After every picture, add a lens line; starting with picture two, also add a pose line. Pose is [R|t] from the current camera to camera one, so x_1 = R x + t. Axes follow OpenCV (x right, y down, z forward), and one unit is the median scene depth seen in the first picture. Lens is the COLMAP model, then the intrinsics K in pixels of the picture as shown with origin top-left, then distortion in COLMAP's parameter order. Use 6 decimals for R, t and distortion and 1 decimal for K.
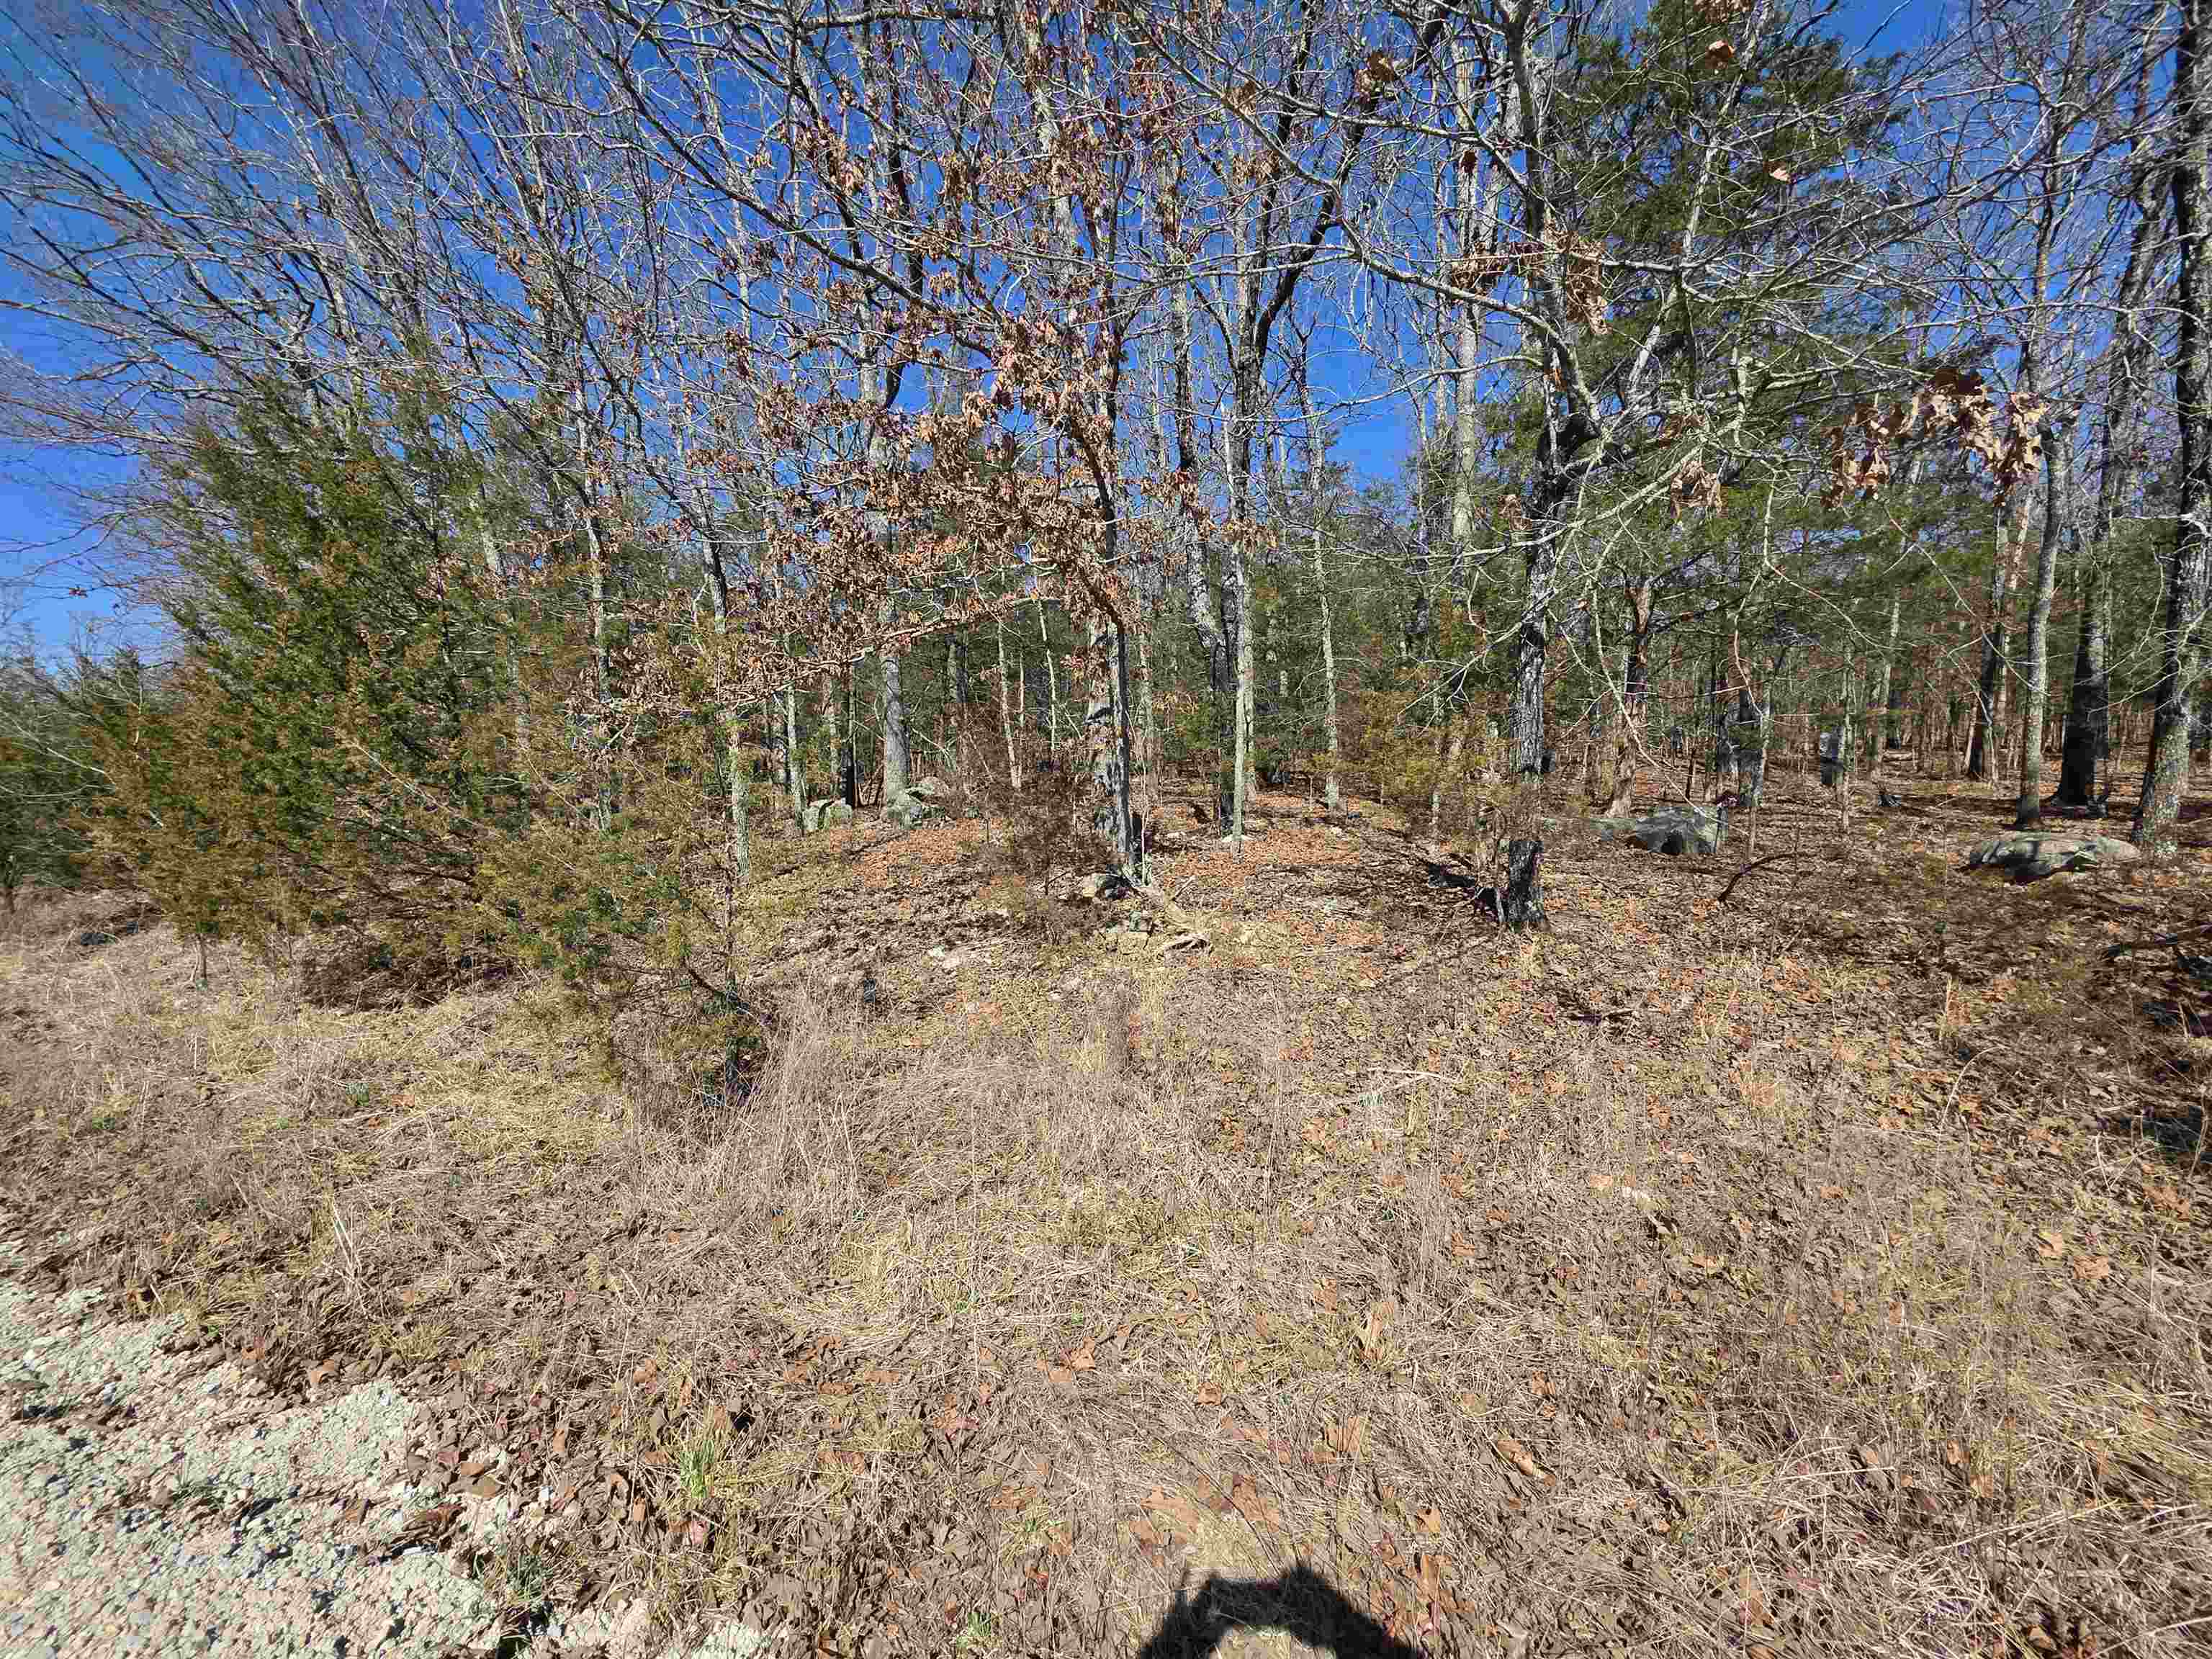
lens RADIAL K [[889.1, 0, 1102.8], [0, 889.1, 830.2], [0, 0, 1]] dist [-0.001291, 0.000348]
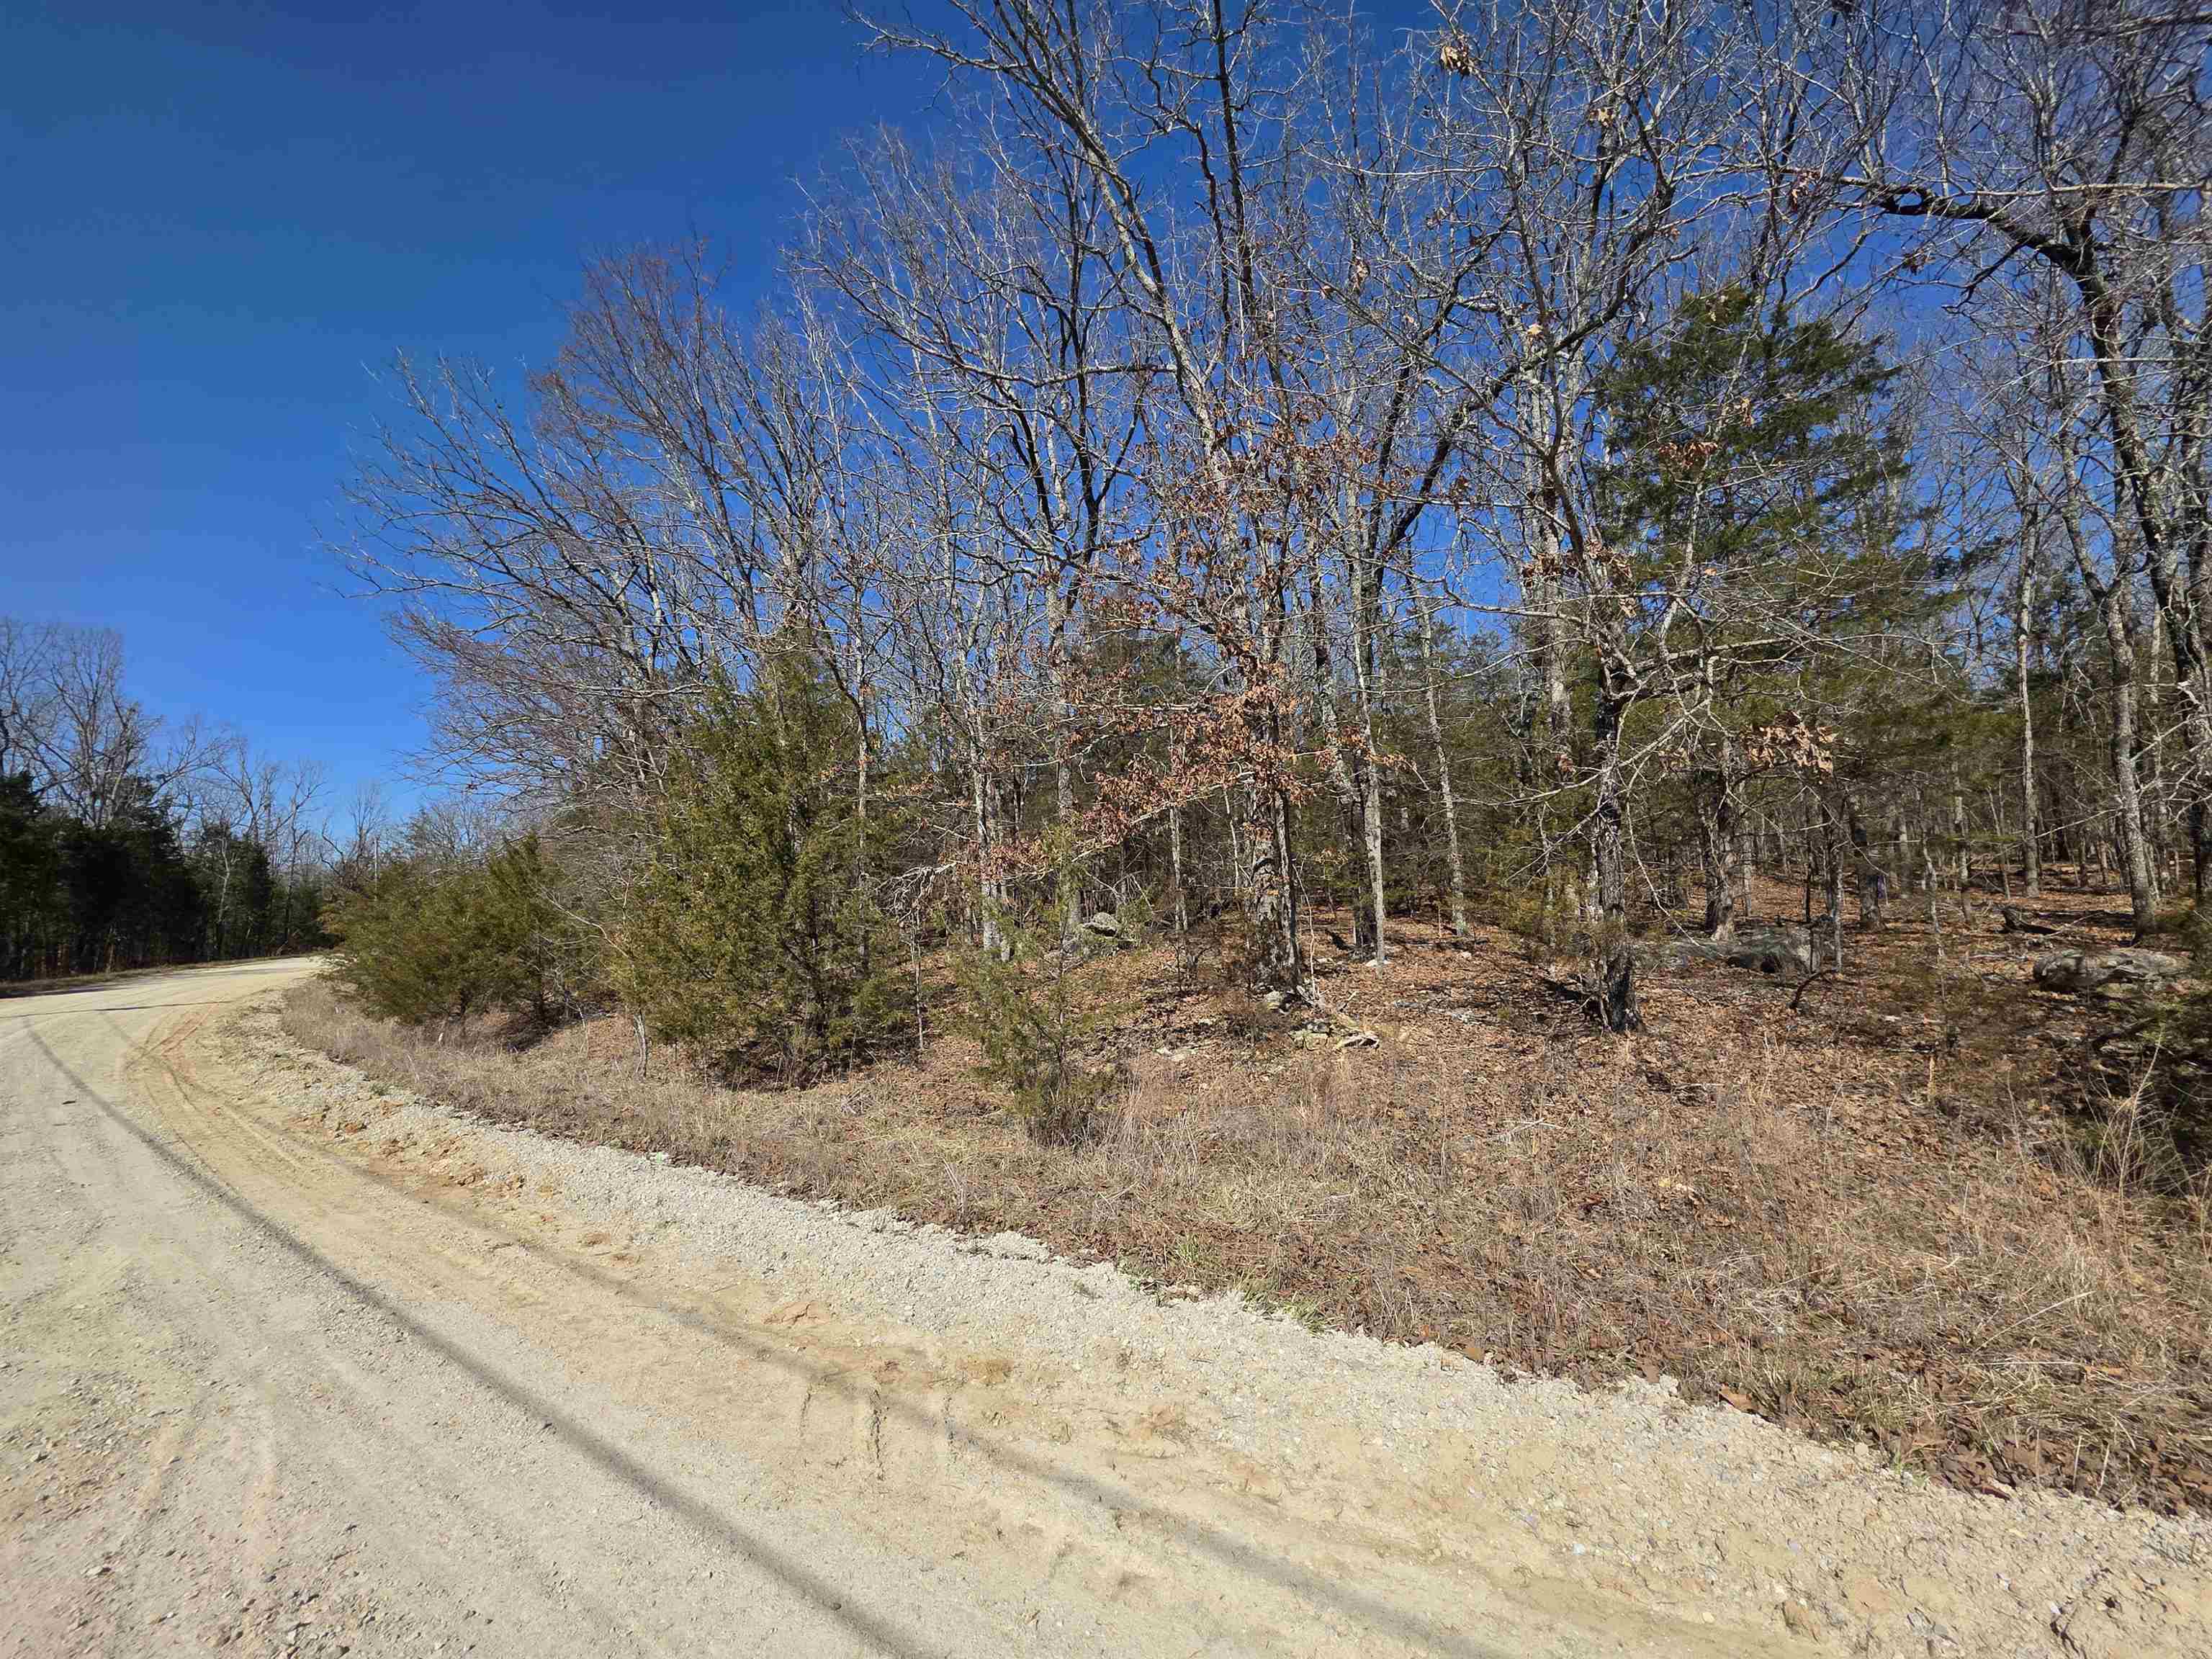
lens RADIAL K [[889.1, 0, 1102.8], [0, 889.1, 830.2], [0, 0, 1]] dist [-0.001291, 0.000348]
pose [[0.992025, -0.029312, -0.122586, -0.097269], [0.011725, 0.989826, -0.141796, -0.002636], [0.125496, 0.139228, 0.982276, -0.351997]]
